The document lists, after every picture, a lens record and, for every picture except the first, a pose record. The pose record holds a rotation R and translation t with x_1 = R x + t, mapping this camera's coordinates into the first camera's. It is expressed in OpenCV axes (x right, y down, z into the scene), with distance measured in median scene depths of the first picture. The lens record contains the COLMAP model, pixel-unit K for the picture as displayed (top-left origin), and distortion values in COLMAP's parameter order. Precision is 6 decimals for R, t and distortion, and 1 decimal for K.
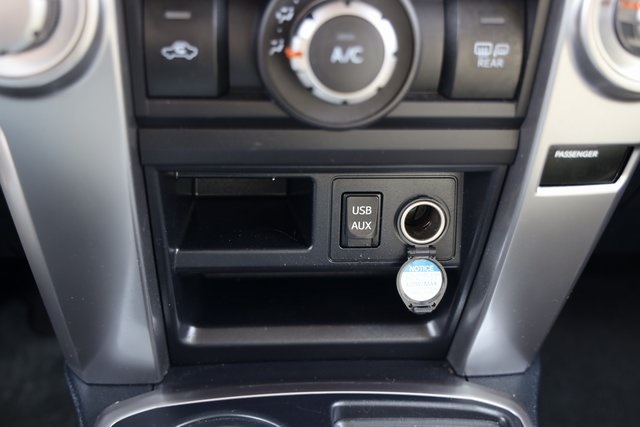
lens RADIAL K [[777.3, 0, 320.2], [0, 777.3, 210.9], [0, 0, 1]] dist [0.110160, 0.000000]
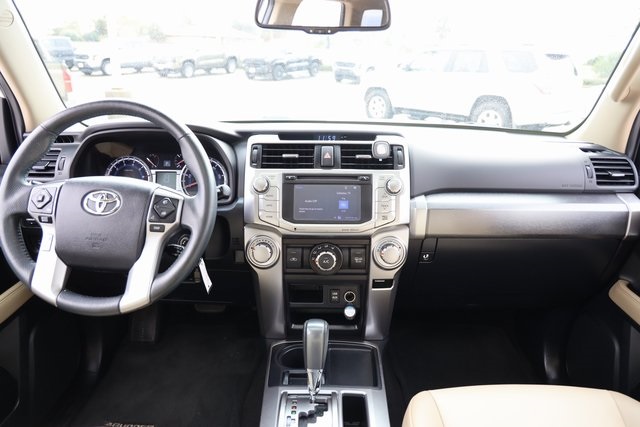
lens RADIAL K [[459.4, 0, 326.4], [0, 459.4, 206.8], [0, 0, 1]] dist [-0.062564, 0.005003]
pose [[0.997127, -0.004923, -0.075582, 0.228681], [-0.010965, 0.977991, -0.208361, 0.064721], [0.074944, 0.208591, 0.975127, -1.732314]]
